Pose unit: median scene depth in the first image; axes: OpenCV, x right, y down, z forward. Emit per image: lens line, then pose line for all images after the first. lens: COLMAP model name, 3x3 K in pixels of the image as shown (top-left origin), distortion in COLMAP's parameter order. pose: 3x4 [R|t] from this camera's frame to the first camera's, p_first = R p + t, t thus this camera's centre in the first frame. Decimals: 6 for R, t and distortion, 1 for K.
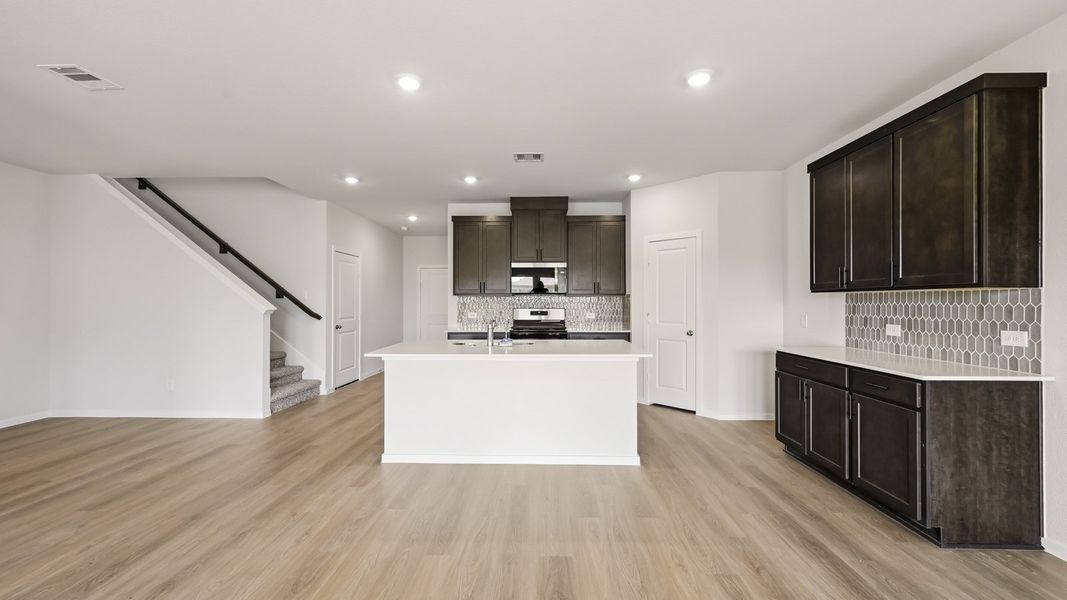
lens RADIAL K [[420.4, 0, 535.1], [0, 420.4, 300.8], [0, 0, 1]] dist [-0.000321, 0.000028]
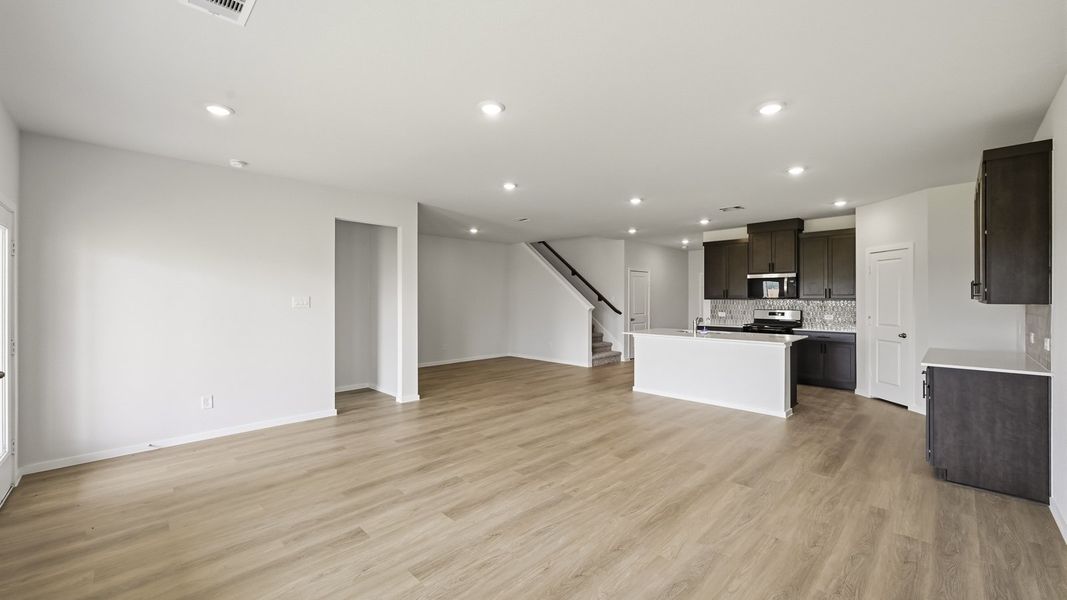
lens RADIAL K [[420.4, 0, 535.1], [0, 420.4, 300.8], [0, 0, 1]] dist [-0.000321, 0.000028]
pose [[0.723589, 0.003455, -0.690222, 0.495833], [0.002794, 0.999965, 0.007935, -0.029476], [0.690225, -0.007670, 0.723554, -0.535731]]
